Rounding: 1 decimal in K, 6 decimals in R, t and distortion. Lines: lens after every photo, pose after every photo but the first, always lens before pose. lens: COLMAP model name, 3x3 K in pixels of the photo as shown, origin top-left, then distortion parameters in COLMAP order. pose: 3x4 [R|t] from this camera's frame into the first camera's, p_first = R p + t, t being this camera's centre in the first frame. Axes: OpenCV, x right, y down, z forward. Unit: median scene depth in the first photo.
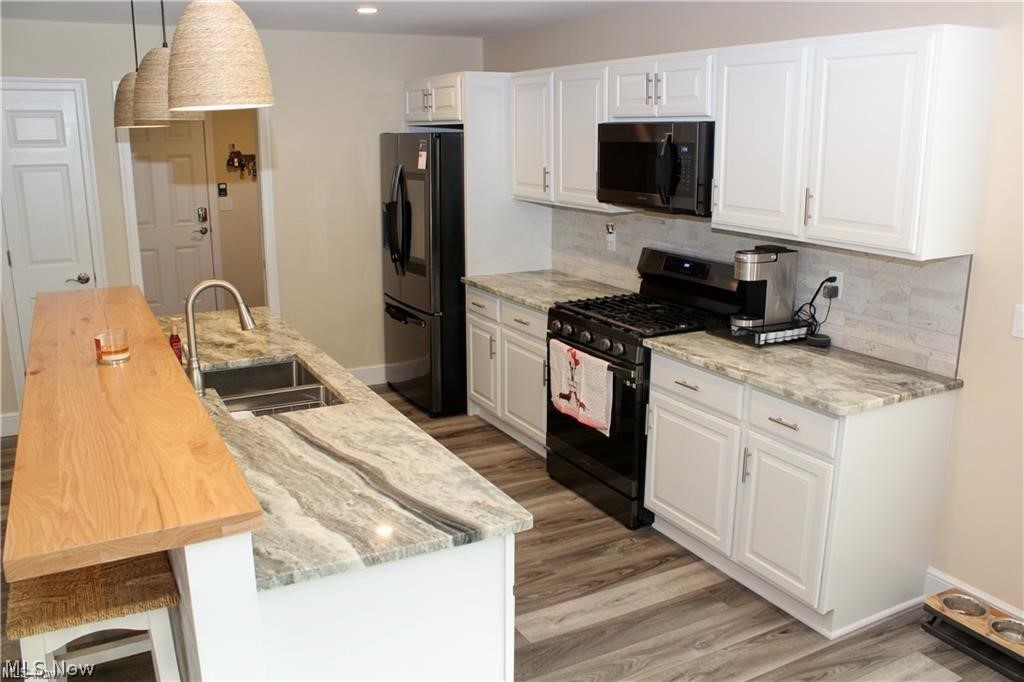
lens RADIAL K [[871.3, 0, 512.0], [0, 871.3, 341.0], [0, 0, 1]] dist [-0.138561, 0.100835]
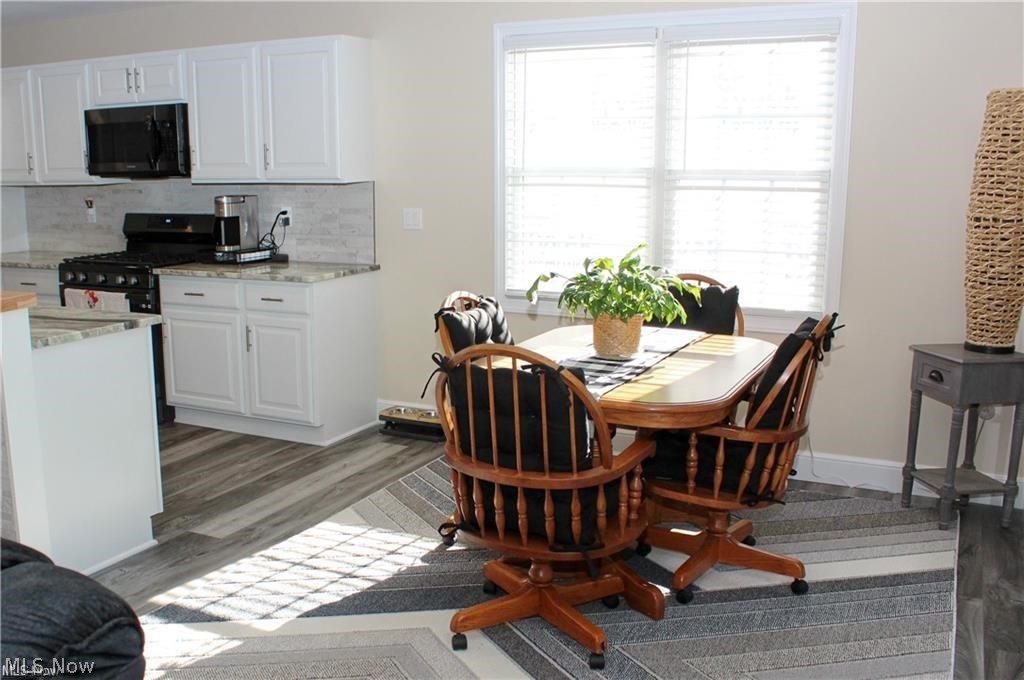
lens RADIAL K [[996.7, 0, 509.2], [0, 996.7, 389.5], [0, 0, 1]] dist [-0.220402, 0.155013]
pose [[0.801087, -0.135198, 0.583079, -0.291975], [0.137041, 0.989708, 0.041203, 0.191434], [-0.582648, 0.046898, 0.811370, -0.479246]]
